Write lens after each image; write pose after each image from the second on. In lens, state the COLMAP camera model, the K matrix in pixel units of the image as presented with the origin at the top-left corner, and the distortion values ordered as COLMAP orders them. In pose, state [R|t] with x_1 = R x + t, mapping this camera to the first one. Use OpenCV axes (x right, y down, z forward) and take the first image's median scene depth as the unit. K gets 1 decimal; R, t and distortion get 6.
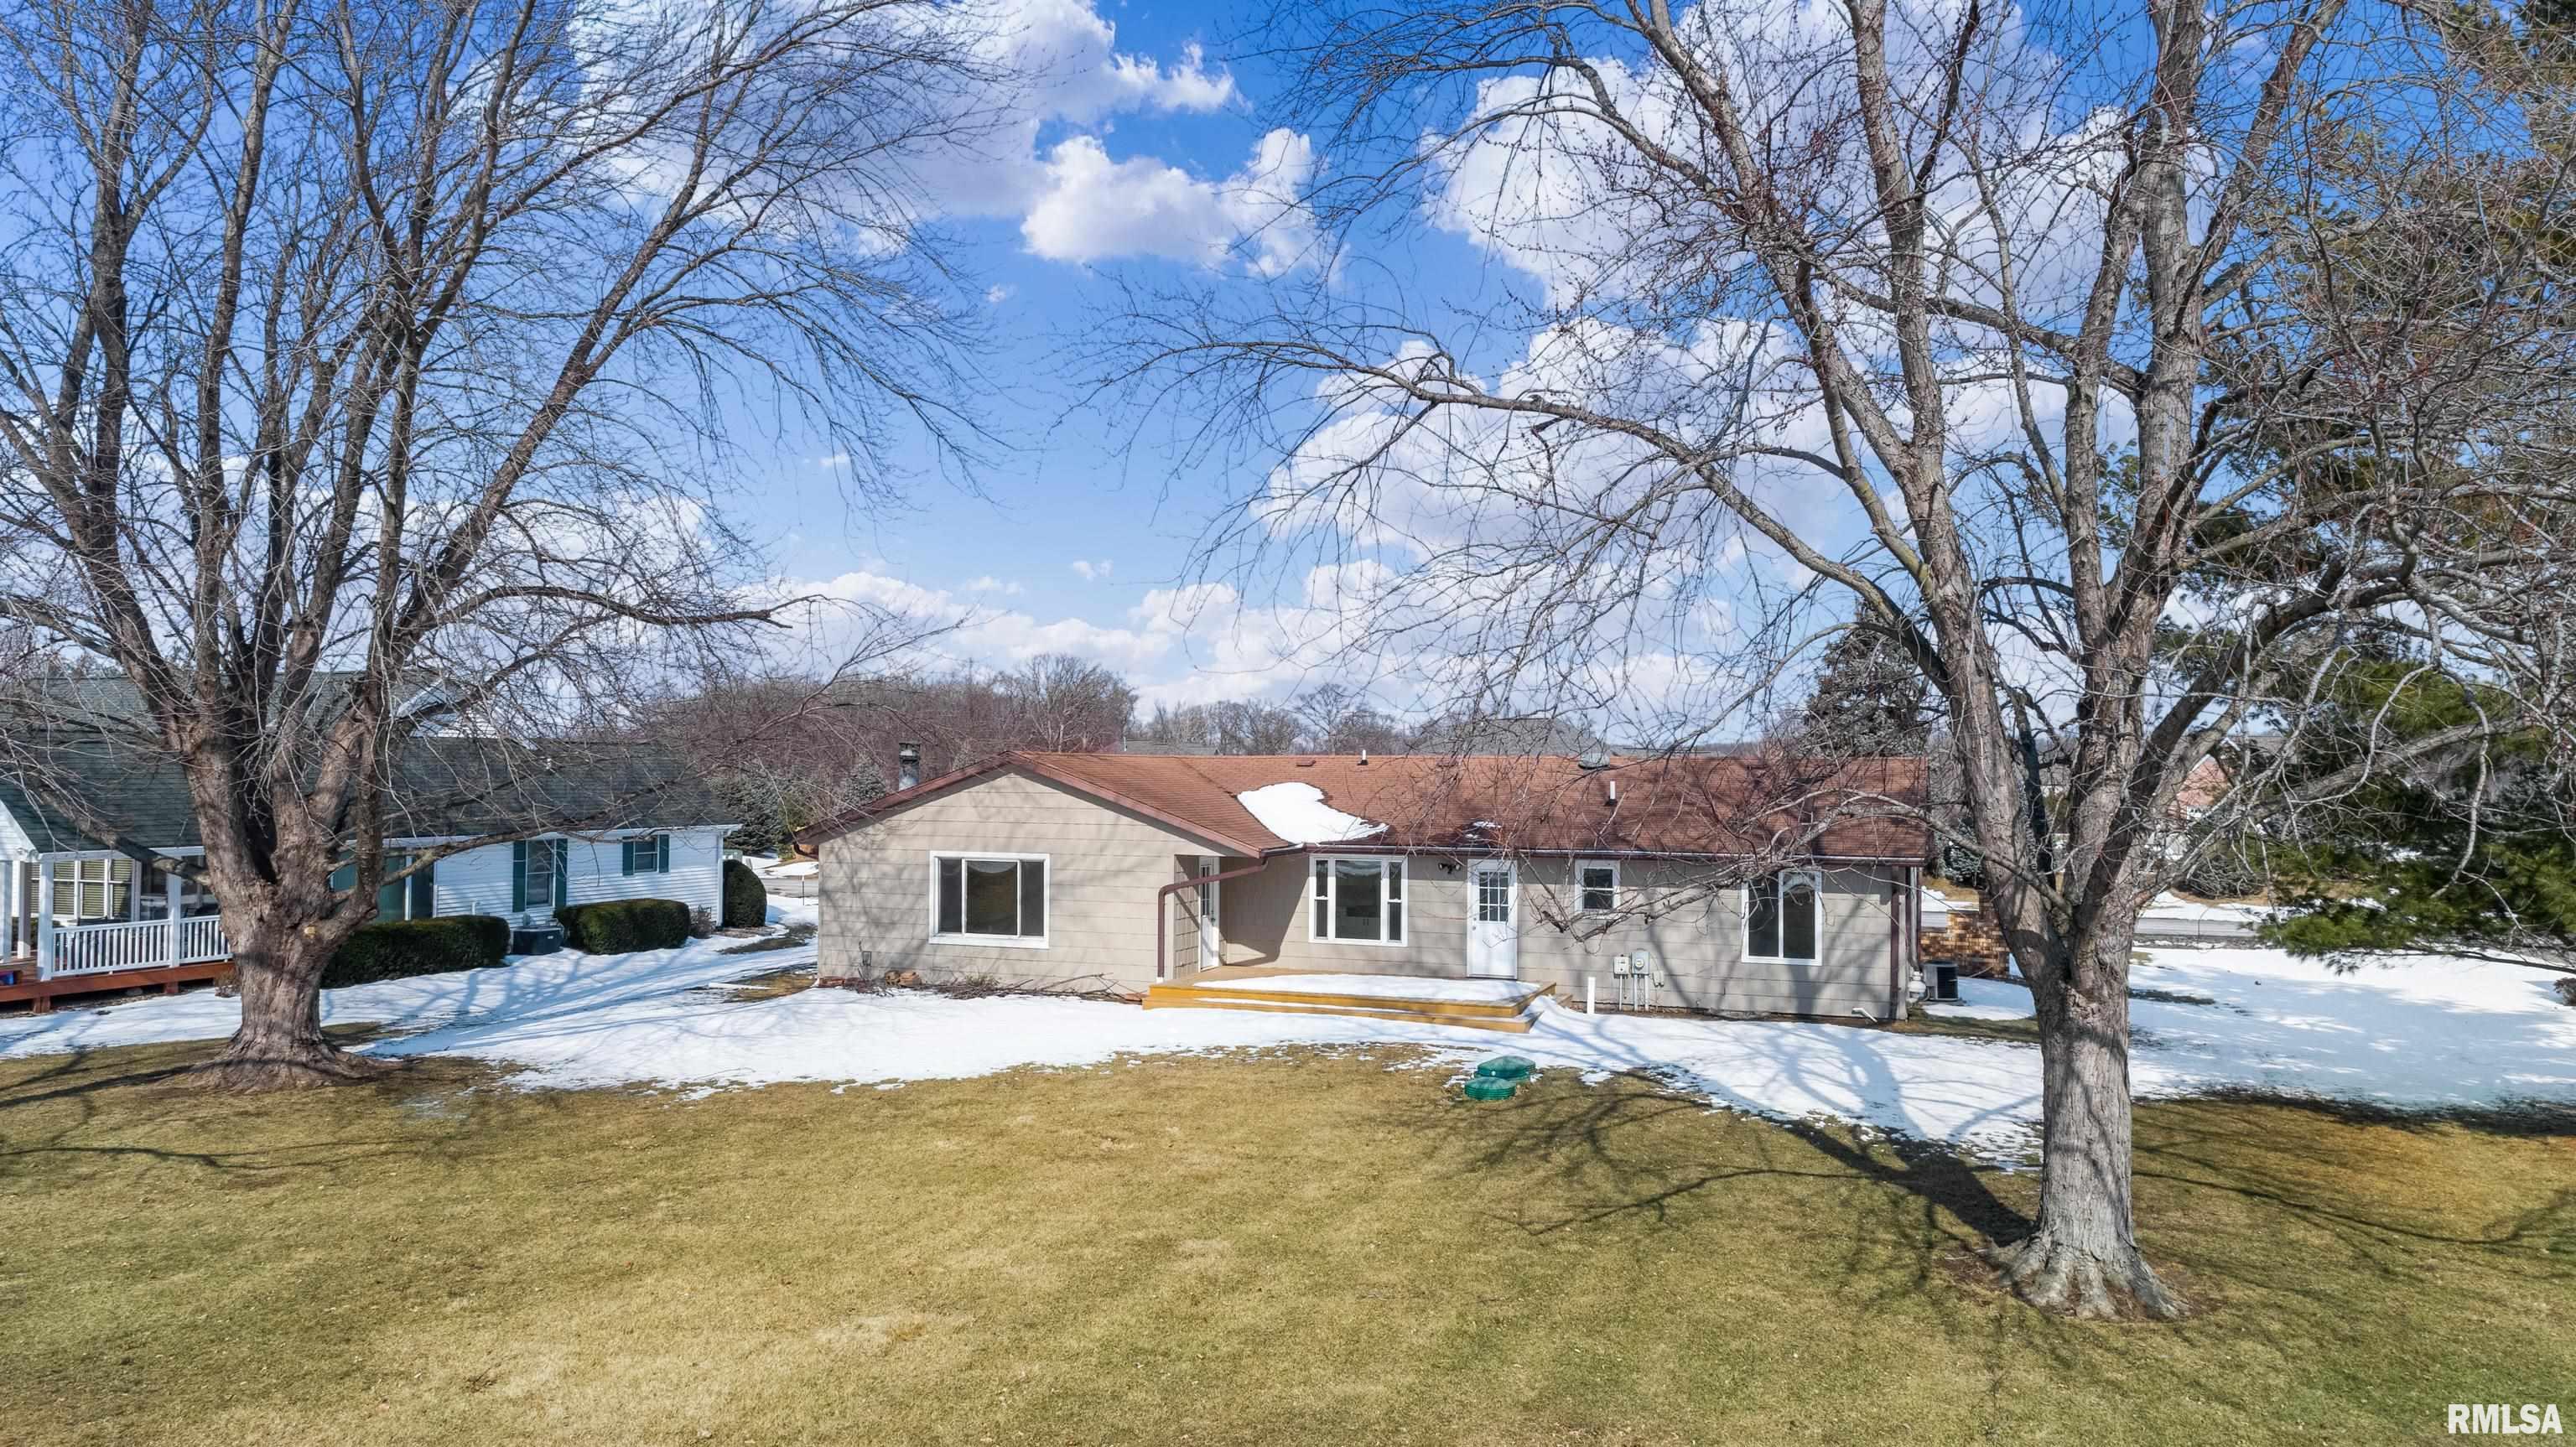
lens RADIAL K [[1735.9, 0, 1308.3], [0, 1735.9, 727.3], [0, 0, 1]] dist [0.008081, 0.006363]
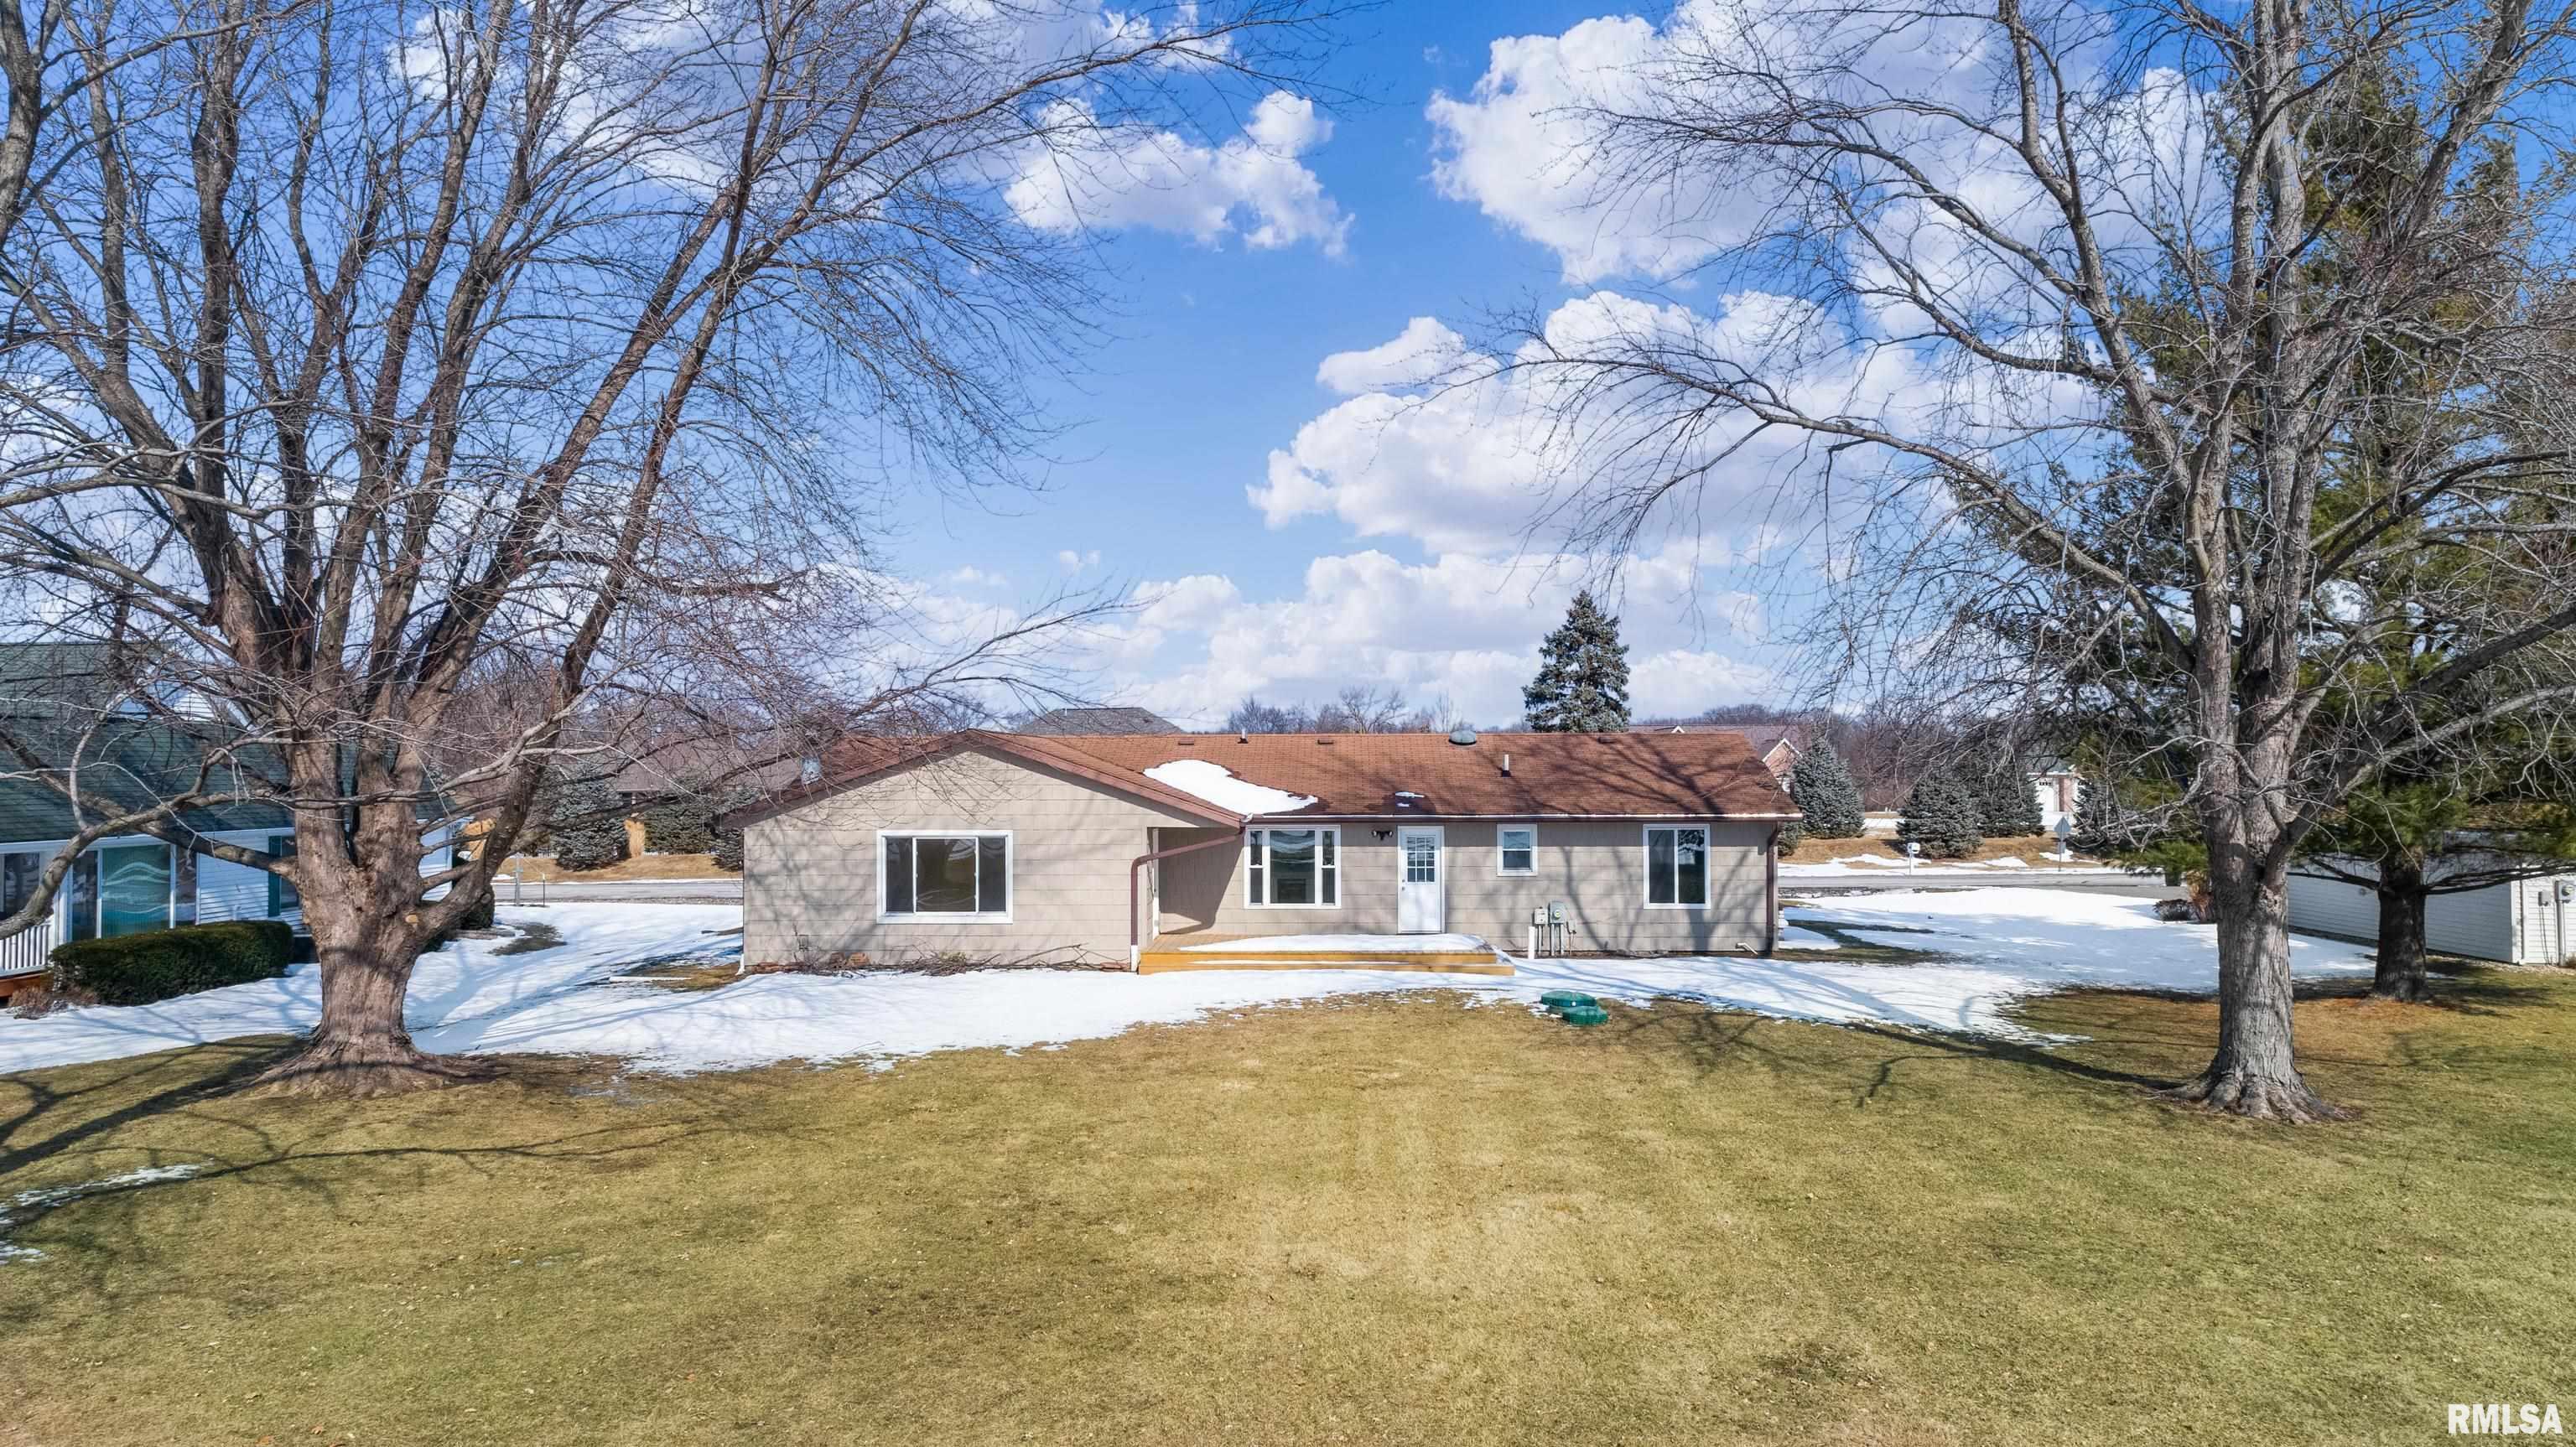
lens RADIAL K [[1735.9, 0, 1308.3], [0, 1735.9, 727.3], [0, 0, 1]] dist [0.008081, 0.006363]
pose [[0.947821, -0.002739, 0.318791, -0.314138], [0.001808, 0.999993, 0.003217, 0.010024], [-0.318797, -0.002473, 0.947820, -0.018827]]
